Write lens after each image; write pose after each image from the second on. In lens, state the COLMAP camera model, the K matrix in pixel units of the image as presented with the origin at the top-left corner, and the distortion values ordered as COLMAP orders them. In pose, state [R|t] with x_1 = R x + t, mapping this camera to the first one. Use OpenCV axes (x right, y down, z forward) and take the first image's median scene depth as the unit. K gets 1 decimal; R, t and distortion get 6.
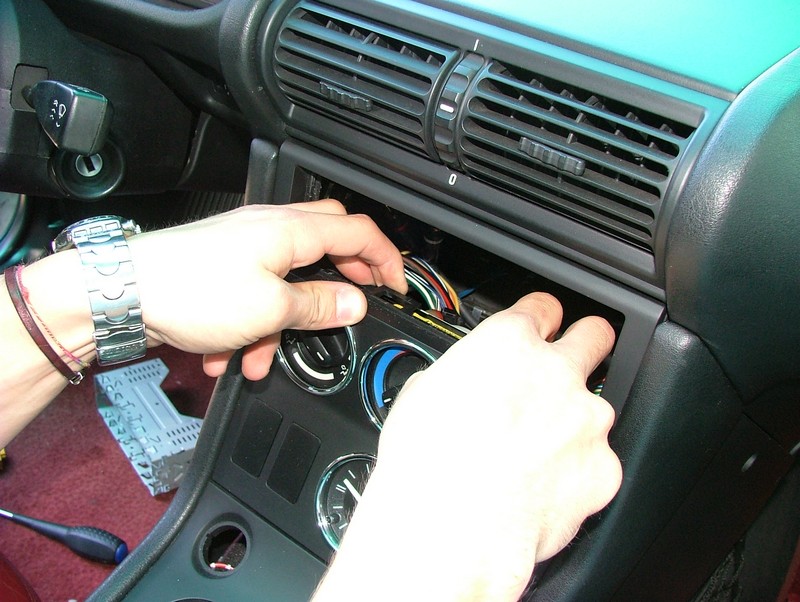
lens RADIAL K [[889.5, 0, 400.0], [0, 889.5, 301.0], [0, 0, 1]] dist [-0.201438, 0.212140]
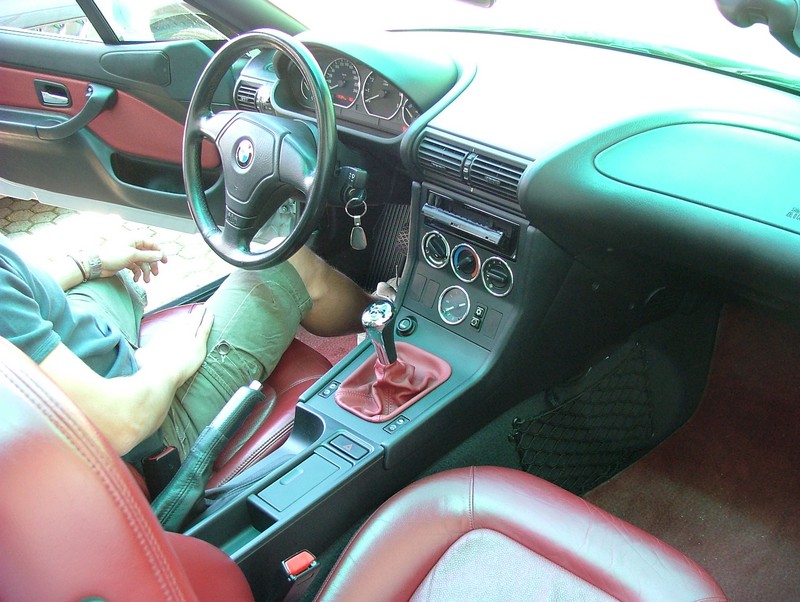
lens RADIAL K [[889.5, 0, 400.0], [0, 889.5, 301.0], [0, 0, 1]] dist [-0.201438, 0.212140]
pose [[0.977966, -0.043717, -0.204134, 0.465482], [0.034256, 0.998179, -0.049655, 0.443179], [0.205933, 0.041569, 0.977683, -2.326734]]
